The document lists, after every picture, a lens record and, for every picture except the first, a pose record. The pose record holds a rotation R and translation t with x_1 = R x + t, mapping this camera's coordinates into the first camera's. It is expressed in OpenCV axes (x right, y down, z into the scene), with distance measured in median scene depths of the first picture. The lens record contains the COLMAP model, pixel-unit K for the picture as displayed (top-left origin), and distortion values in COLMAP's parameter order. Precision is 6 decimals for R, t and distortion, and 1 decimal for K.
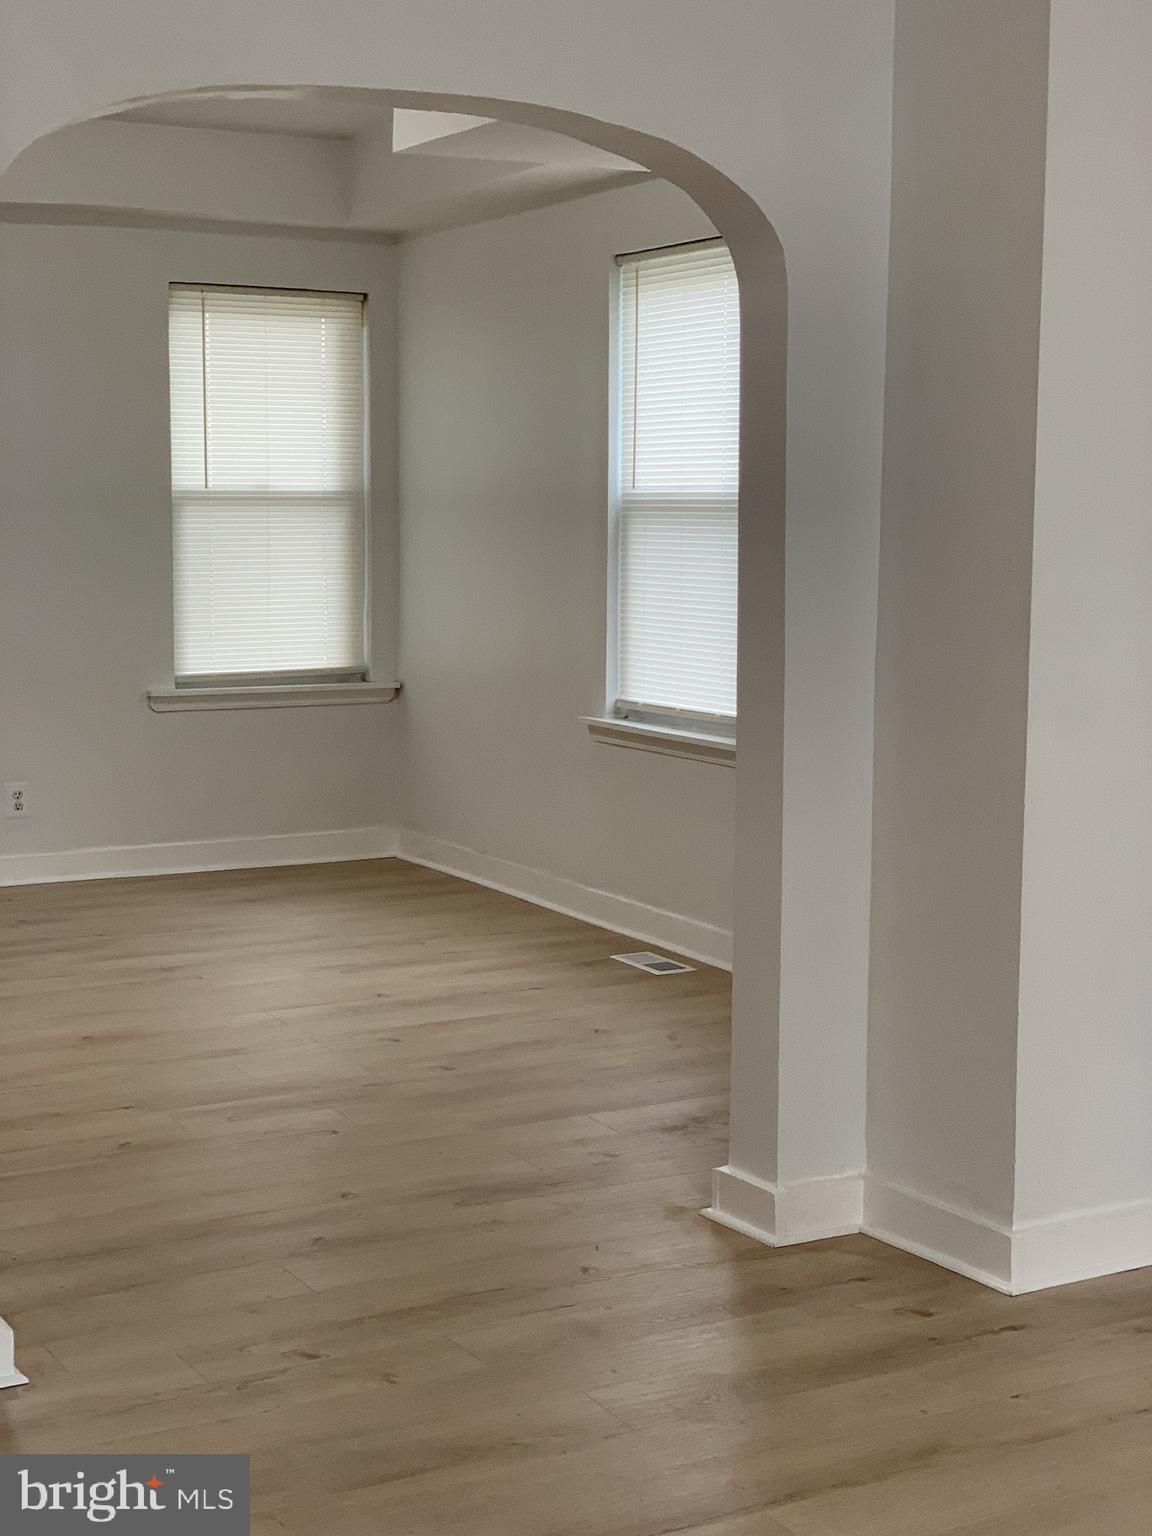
lens RADIAL K [[2281.7, 0, 611.6], [0, 2281.7, 762.1], [0, 0, 1]] dist [0.055741, 0.000000]
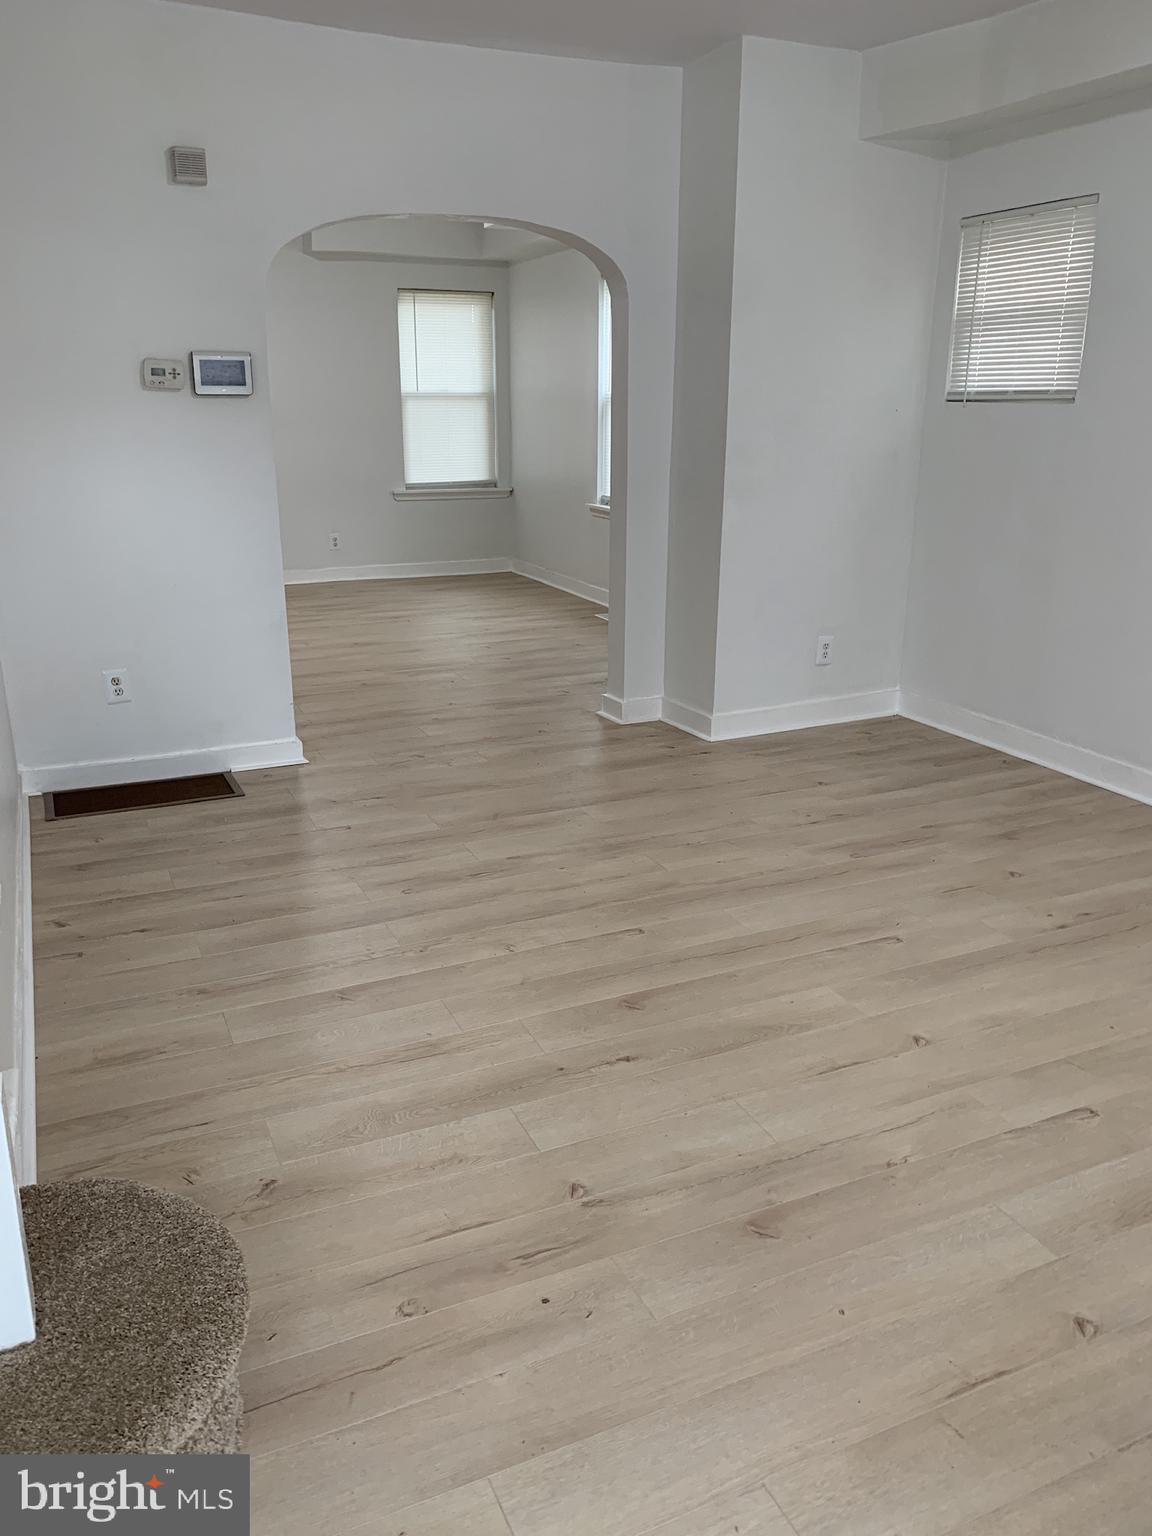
lens RADIAL K [[1169.3, 0, 597.6], [0, 1169.3, 752.1], [0, 0, 1]] dist [0.053711, -0.067533]
pose [[0.997587, 0.019881, -0.066518, 0.080658], [-0.007535, 0.983464, 0.180946, 0.011398], [0.069016, -0.180009, 0.981241, -0.133046]]
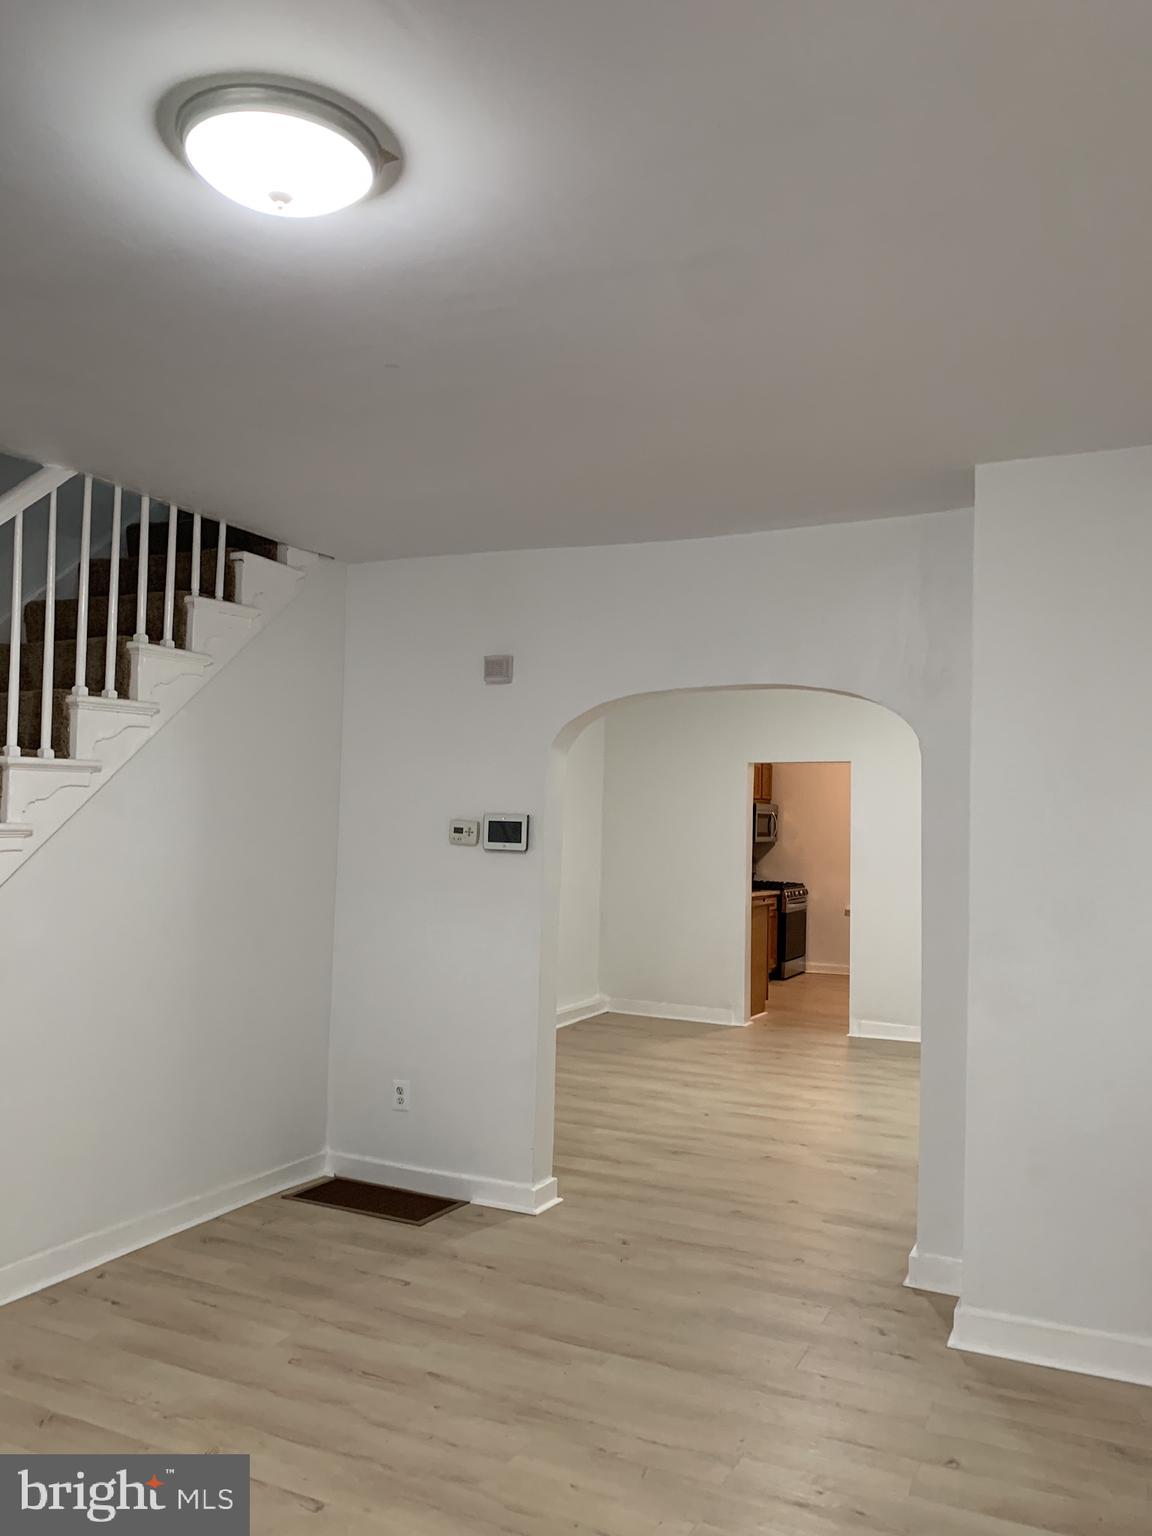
lens RADIAL K [[1169.3, 0, 579.4], [0, 1169.3, 761.4], [0, 0, 1]] dist [0.053711, -0.067533]
pose [[0.569523, -0.036729, -0.821155, 0.438121], [-0.110742, 0.986464, -0.120930, -0.032639], [0.814482, 0.159809, 0.557746, 0.136941]]
